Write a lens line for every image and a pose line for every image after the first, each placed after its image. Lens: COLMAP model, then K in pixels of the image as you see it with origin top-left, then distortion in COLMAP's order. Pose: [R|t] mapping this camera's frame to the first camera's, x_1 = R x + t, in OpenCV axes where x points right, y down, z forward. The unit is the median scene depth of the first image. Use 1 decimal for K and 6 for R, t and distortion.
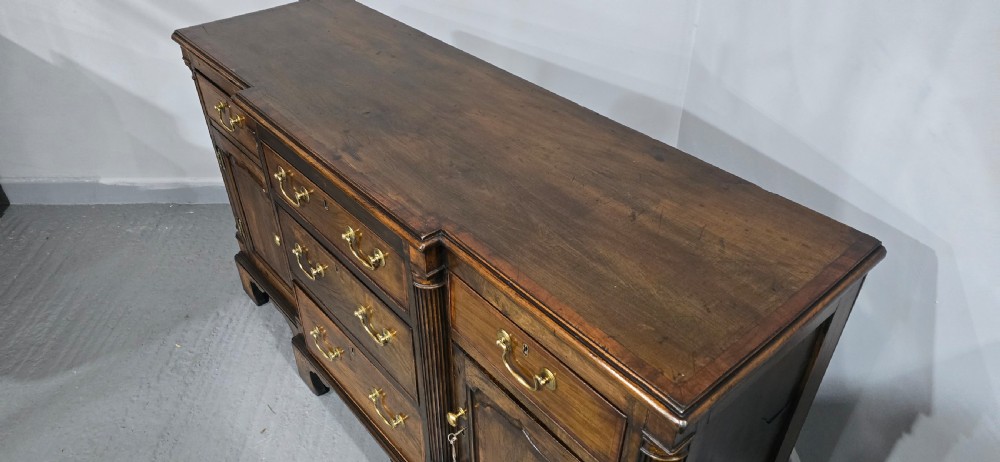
lens RADIAL K [[669.2, 0, 496.8], [0, 669.2, 234.8], [0, 0, 1]] dist [0.062878, -0.062879]
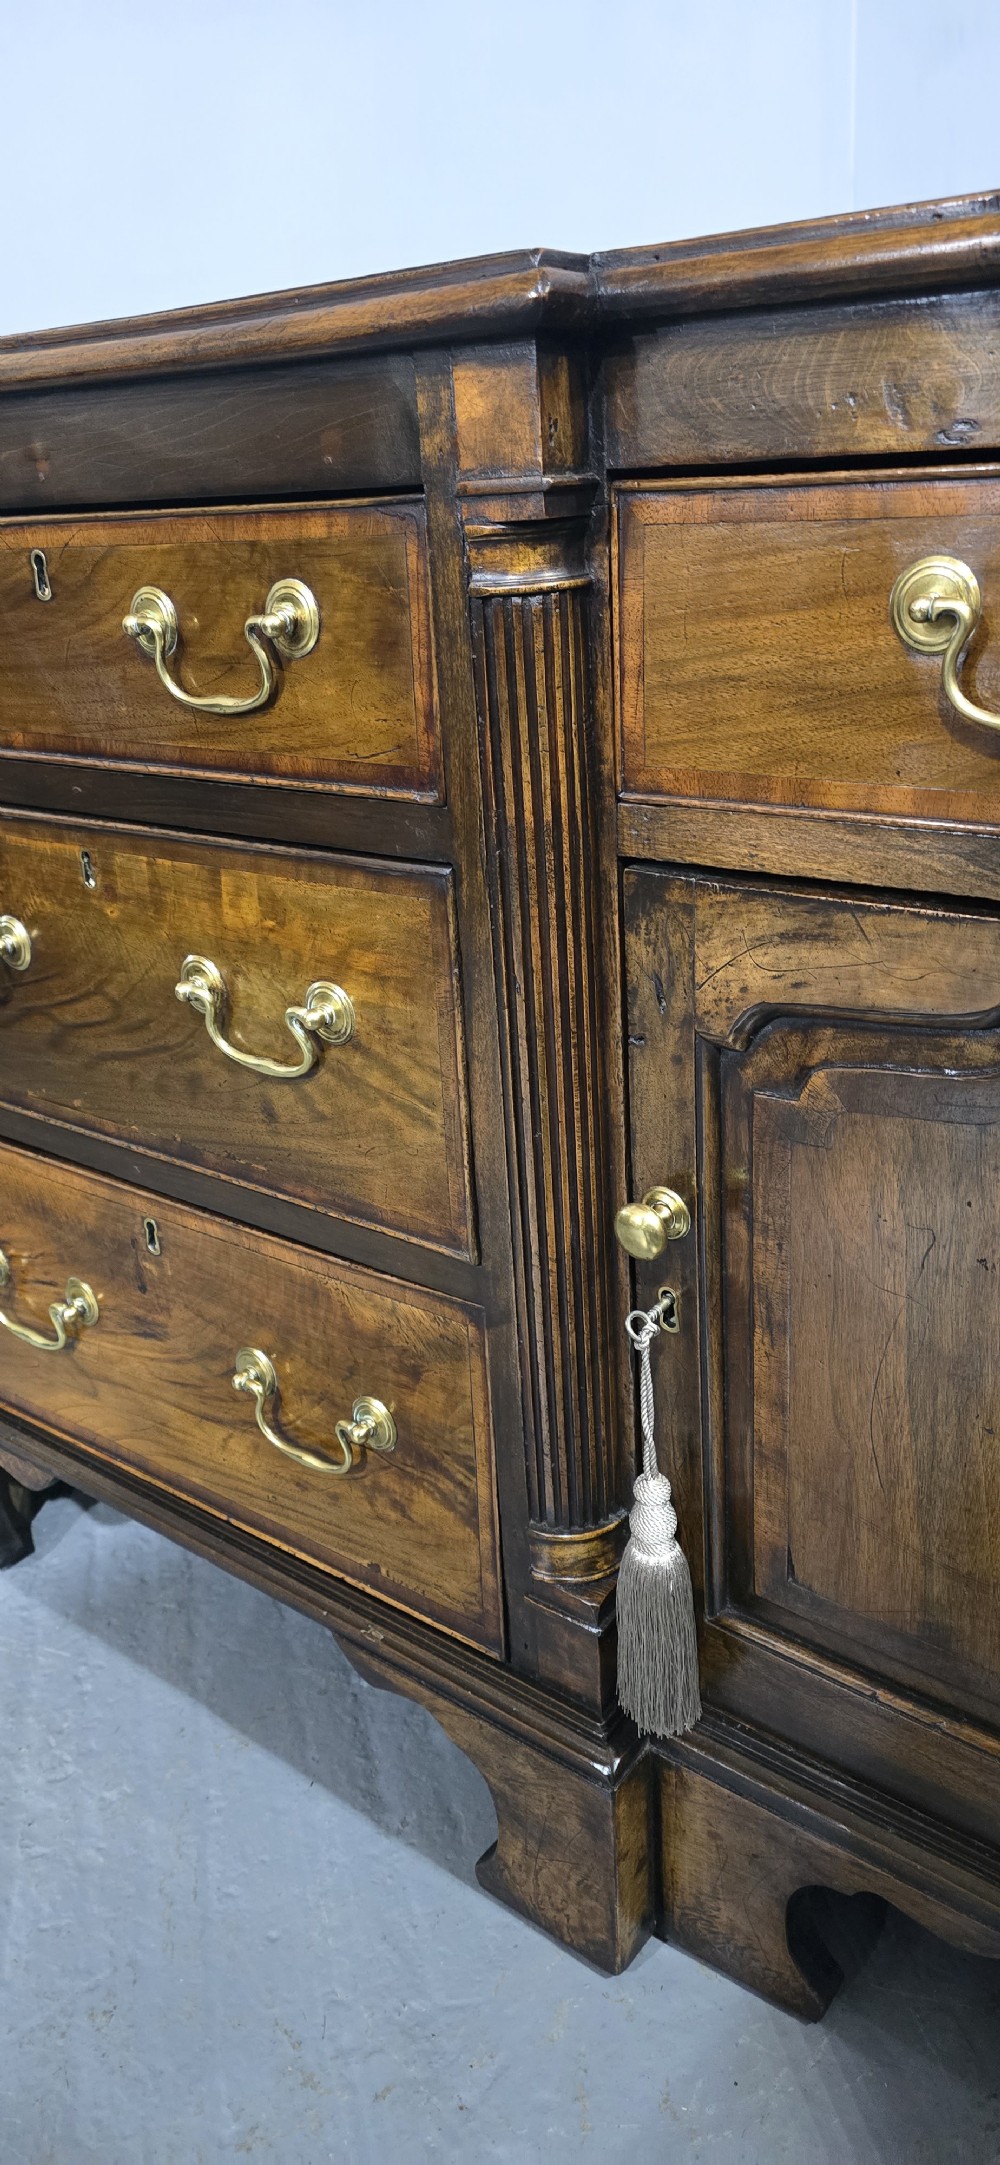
lens RADIAL K [[1448.8, 0, 530.9], [0, 1448.8, 1079.1], [0, 0, 1]] dist [0.062878, -0.062879]
pose [[0.972881, -0.126029, 0.193955, -0.208597], [0.171316, 0.956006, -0.238124, 0.344648], [-0.155412, 0.264894, 0.951671, 0.462730]]
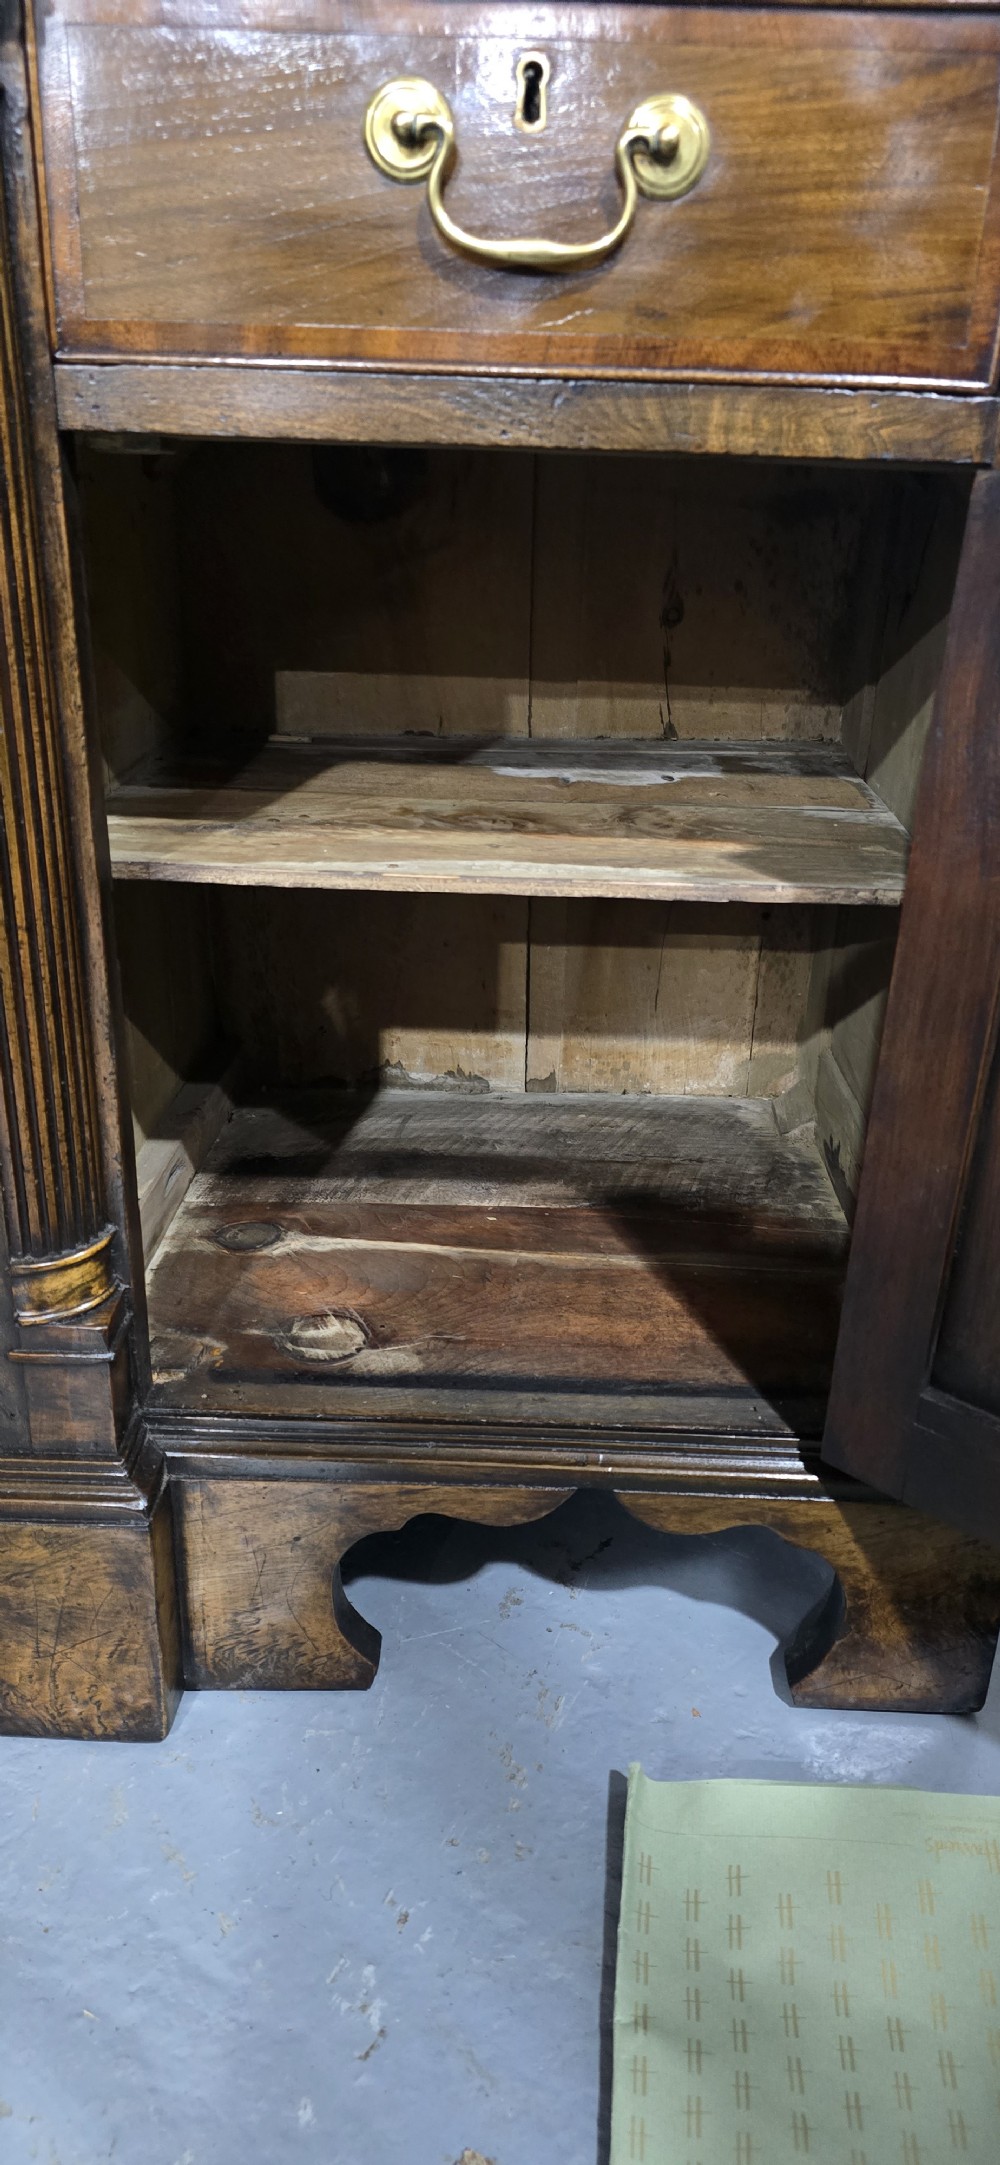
lens RADIAL K [[1448.8, 0, 509.5], [0, 1448.8, 1070.3], [0, 0, 1]] dist [0.062878, -0.062879]
pose [[0.658802, -0.262709, 0.704957, -0.361538], [0.423440, 0.904012, -0.058828, 0.426723], [-0.621835, 0.337263, 0.706806, 0.579233]]
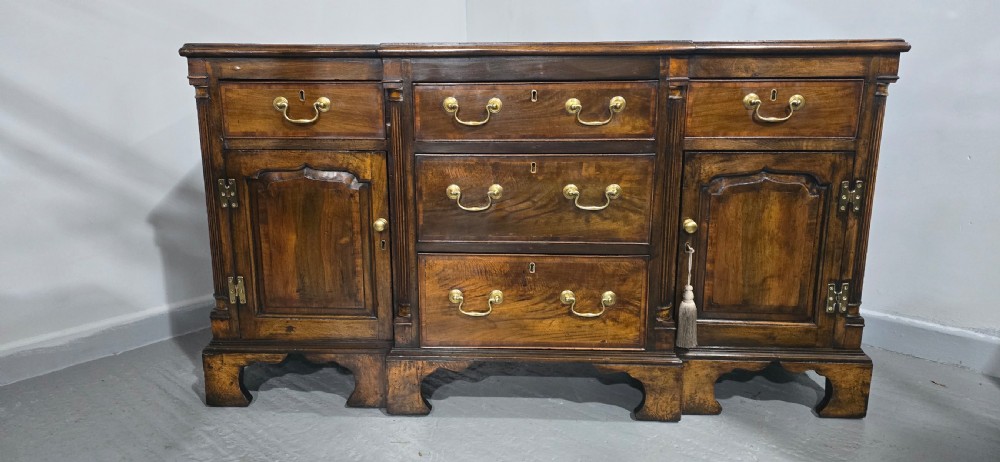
lens RADIAL K [[669.2, 0, 485.5], [0, 669.2, 233.2], [0, 0, 1]] dist [0.062878, -0.062879]
pose [[0.681801, -0.159855, 0.713859, -1.220342], [0.435623, 0.872668, -0.220644, 0.394731], [-0.587690, 0.461408, 0.664622, 0.401812]]
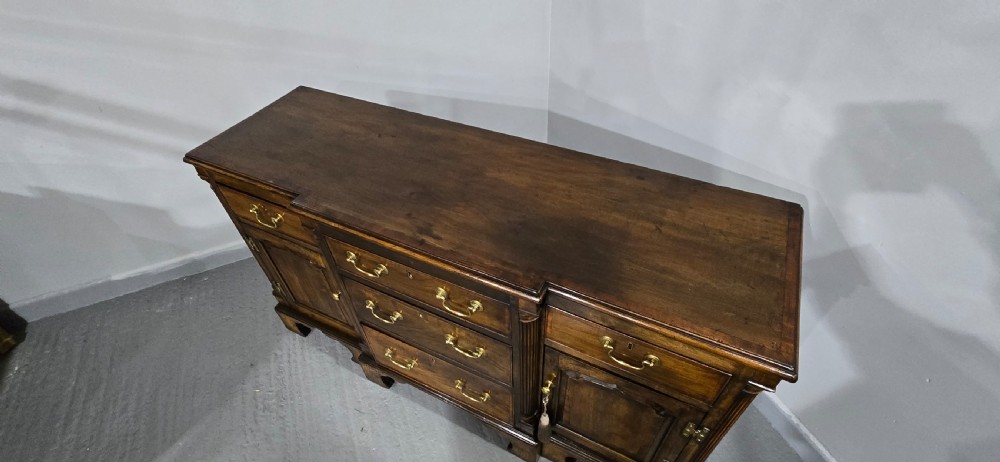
lens RADIAL K [[440.8, 0, 504.9], [0, 440.8, 234.7], [0, 0, 1]] dist [-0.005016, 0.001599]
pose [[0.918650, -0.290319, 0.267950, -0.301389], [0.254516, 0.953632, 0.160648, -0.213060], [-0.302164, -0.079382, 0.949945, 0.168050]]
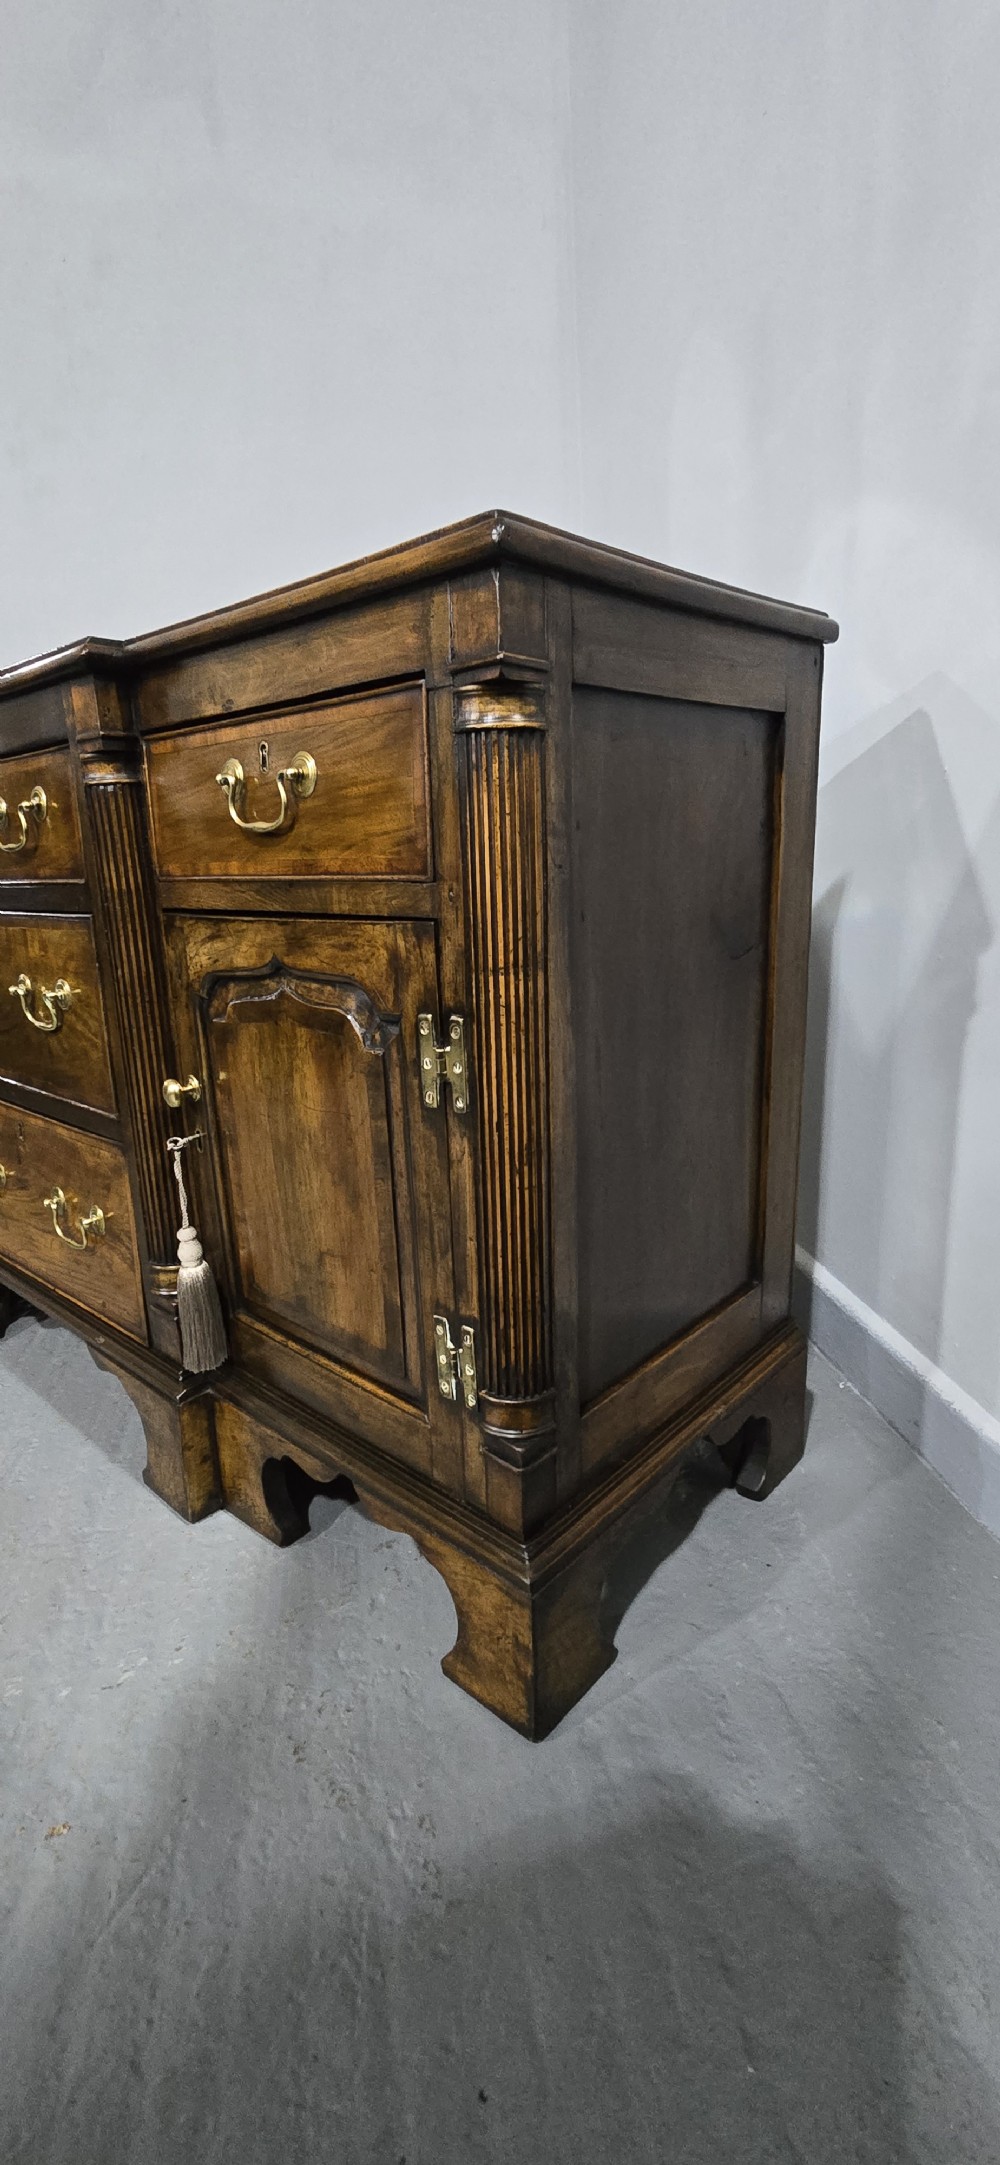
lens RADIAL K [[954.4, 0, 494.1], [0, 954.4, 1094.0], [0, 0, 1]] dist [-0.005016, 0.001599]
pose [[0.990983, -0.061292, 0.119146, 0.093963], [0.102078, 0.921373, -0.375035, 0.581410], [-0.086792, 0.383816, 0.919322, 0.295350]]
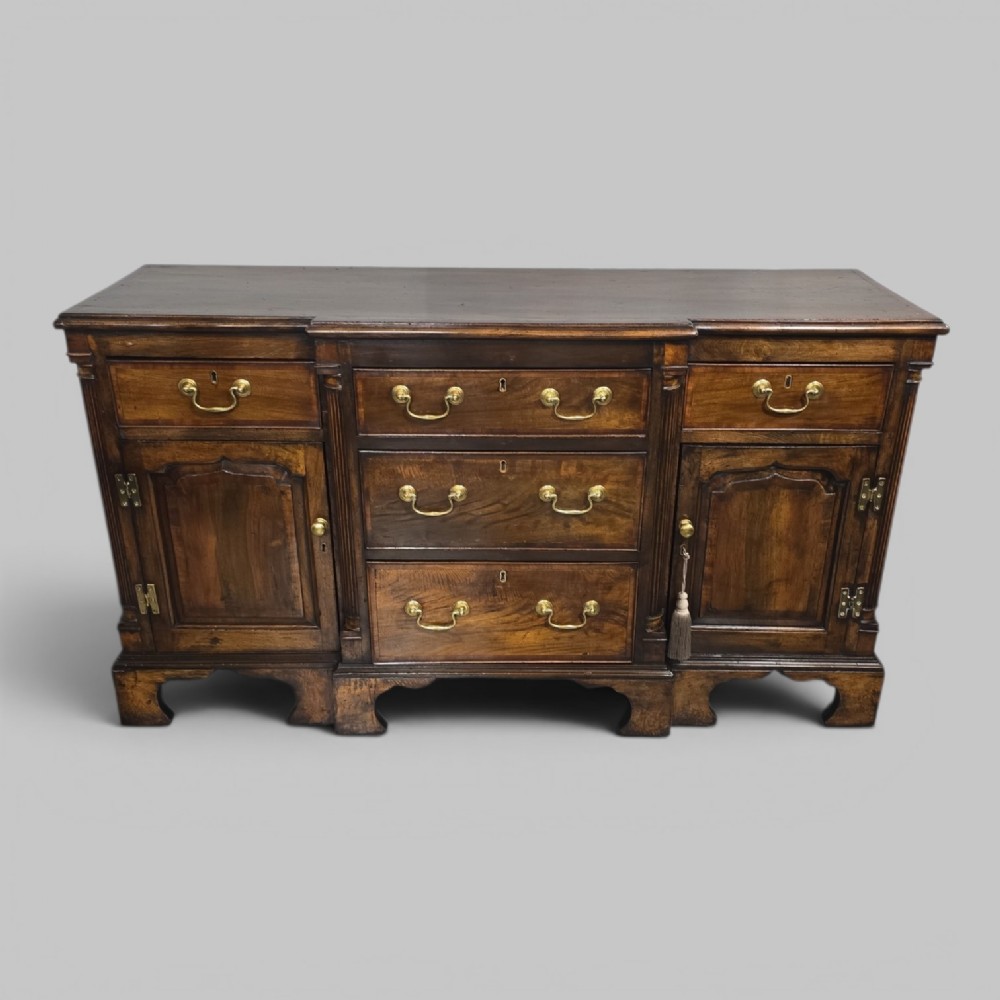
lens RADIAL K [[961.3, 0, 513.6], [0, 961.3, 515.0], [0, 0, 1]] dist [0.061427, 0.000000]
pose [[0.642970, -0.310788, 0.700000, -1.306696], [0.447417, 0.894217, -0.013947, 0.151251], [-0.621617, 0.322159, 0.714007, 0.074181]]
